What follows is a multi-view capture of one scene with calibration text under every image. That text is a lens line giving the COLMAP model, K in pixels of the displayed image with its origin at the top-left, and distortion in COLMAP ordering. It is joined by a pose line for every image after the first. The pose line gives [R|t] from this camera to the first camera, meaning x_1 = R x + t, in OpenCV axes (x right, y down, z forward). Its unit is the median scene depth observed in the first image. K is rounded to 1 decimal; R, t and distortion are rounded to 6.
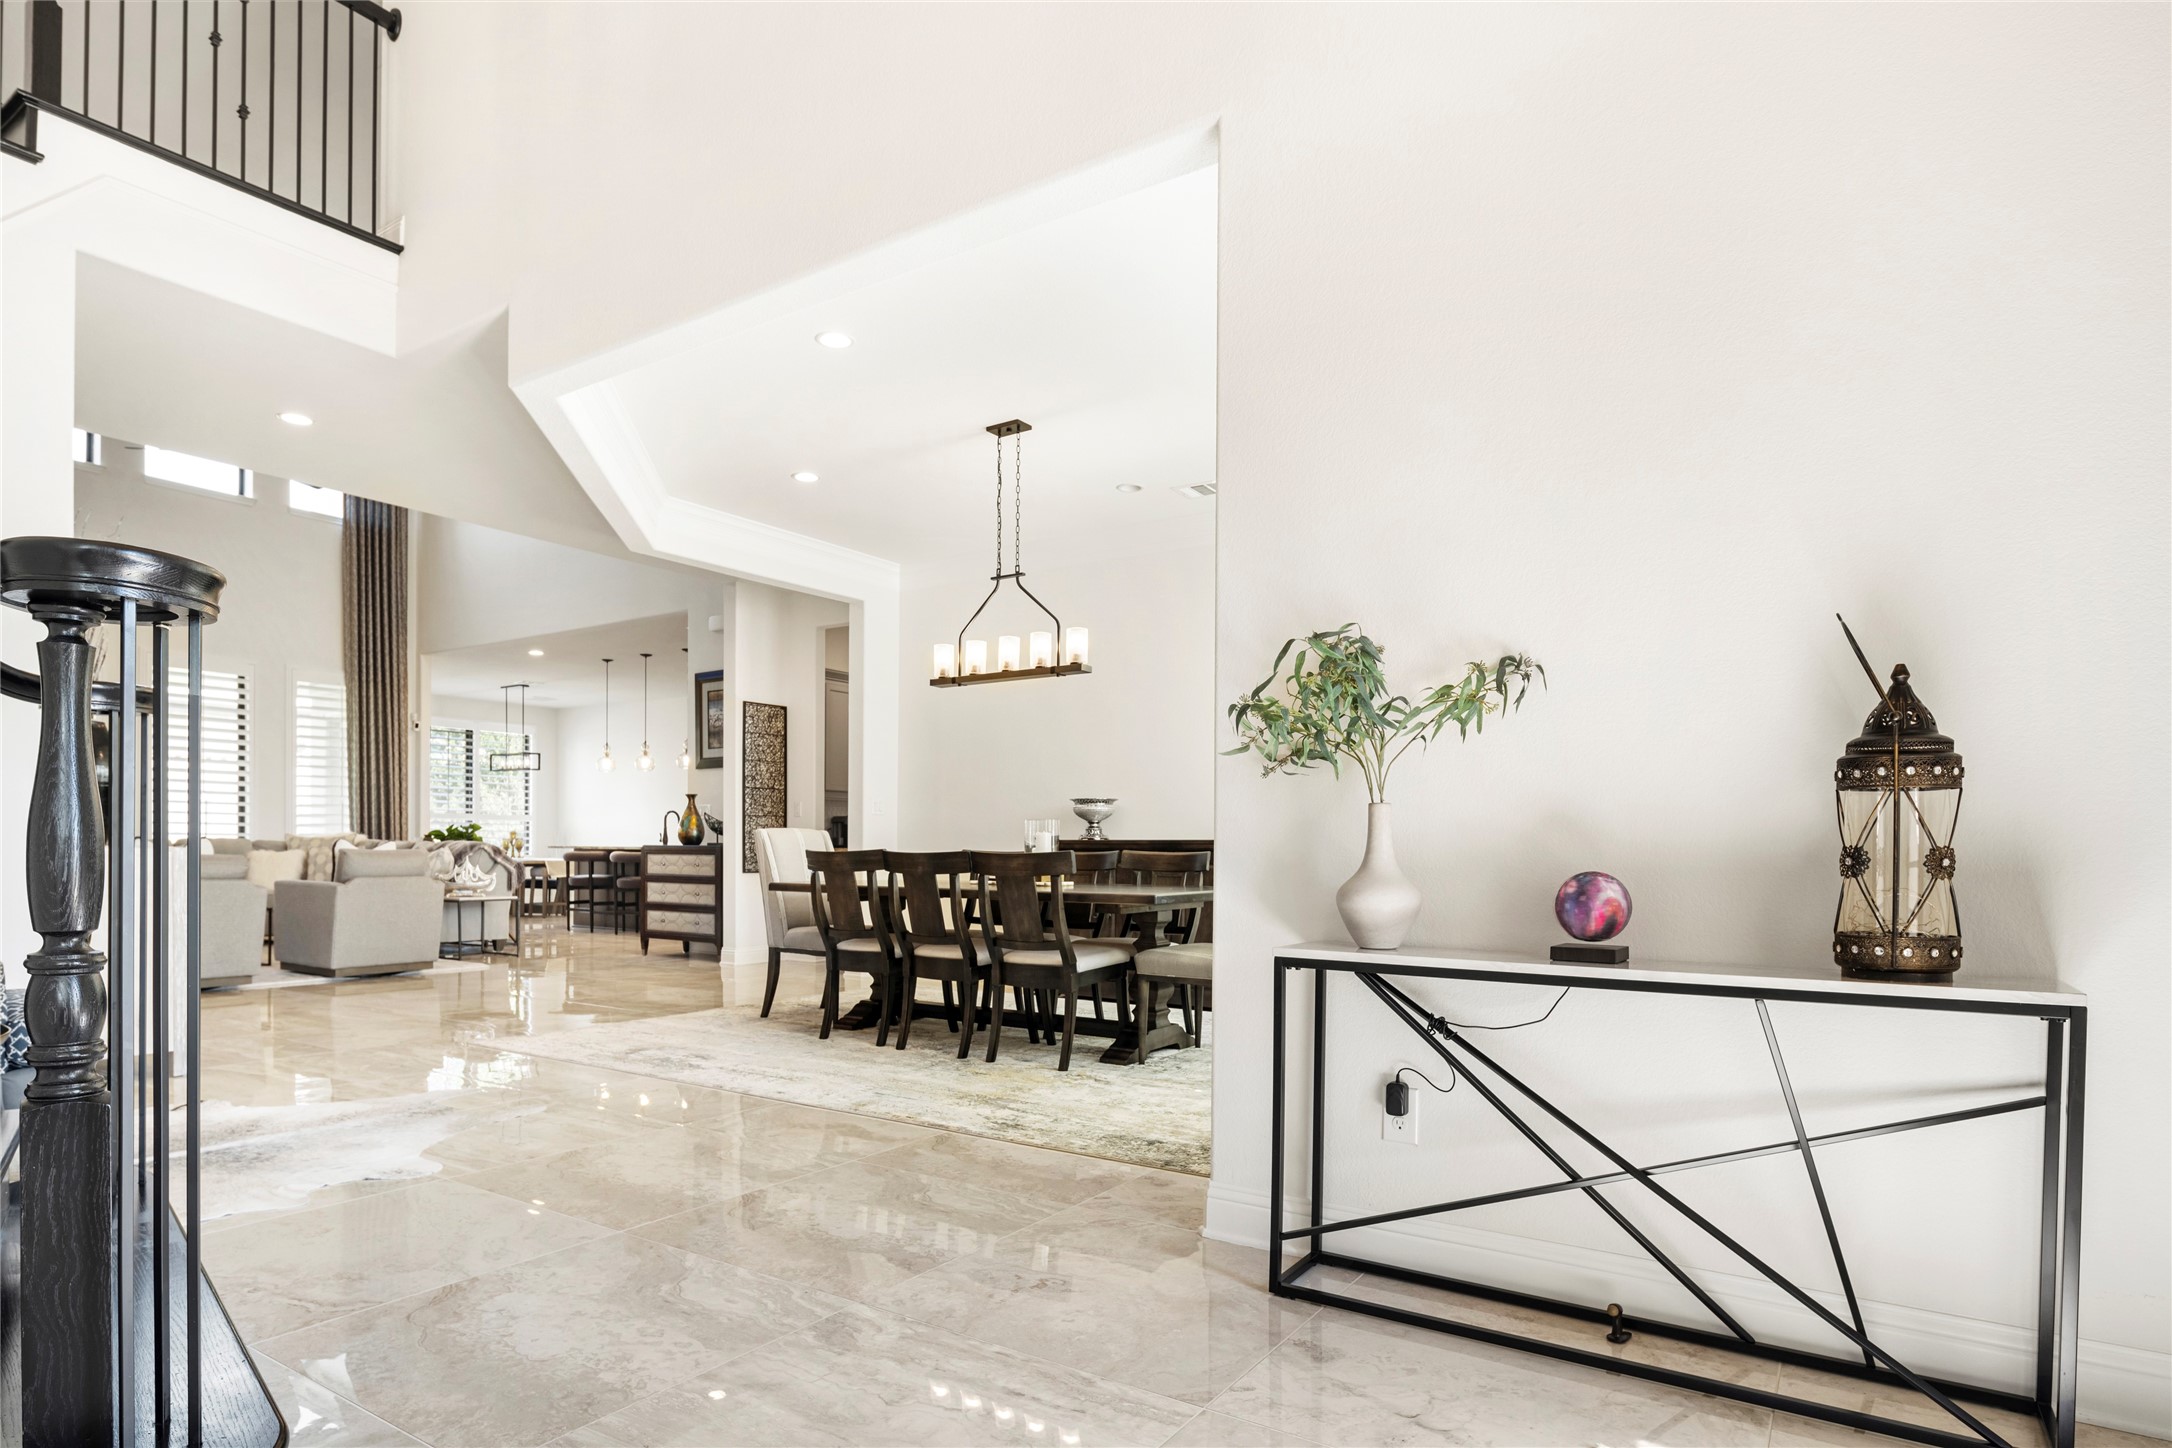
lens RADIAL K [[1192.9, 0, 1076.0], [0, 1192.9, 877.6], [0, 0, 1]] dist [-0.001226, -0.001138]
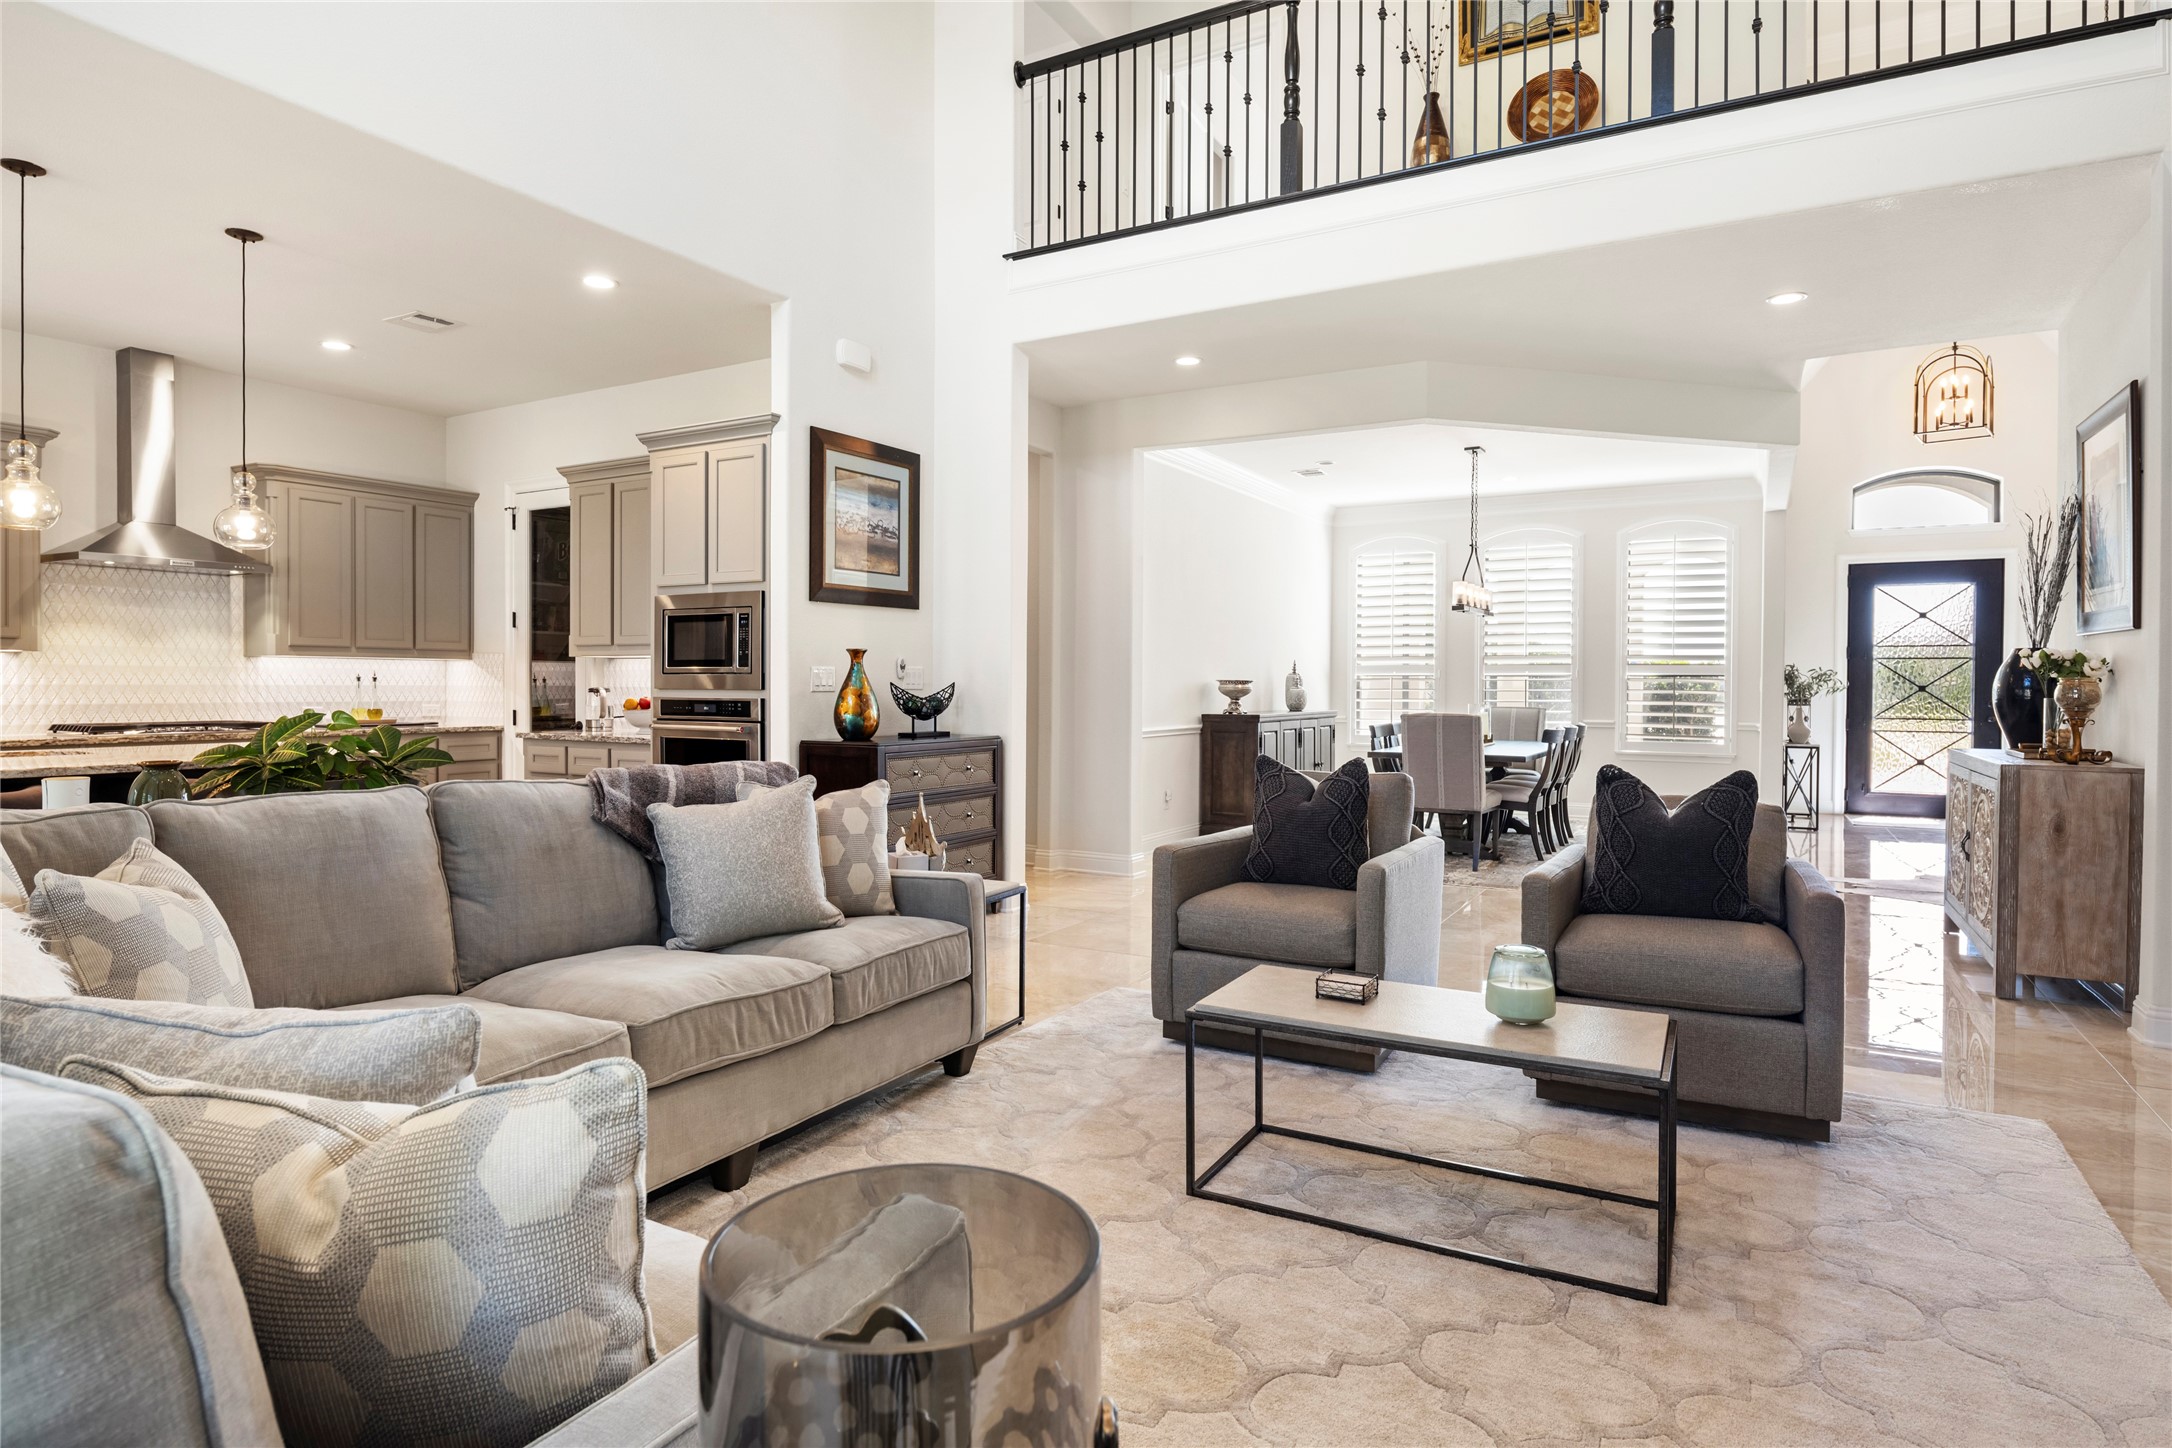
lens RADIAL K [[1172.5, 0, 1078.6], [0, 1172.5, 695.8], [0, 0, 1]] dist [-0.004590, -0.000987]
pose [[-0.070001, -0.017005, 0.997402, -1.715058], [0.018205, 0.999666, 0.018321, -0.108267], [-0.997381, 0.019440, -0.069668, 1.813103]]
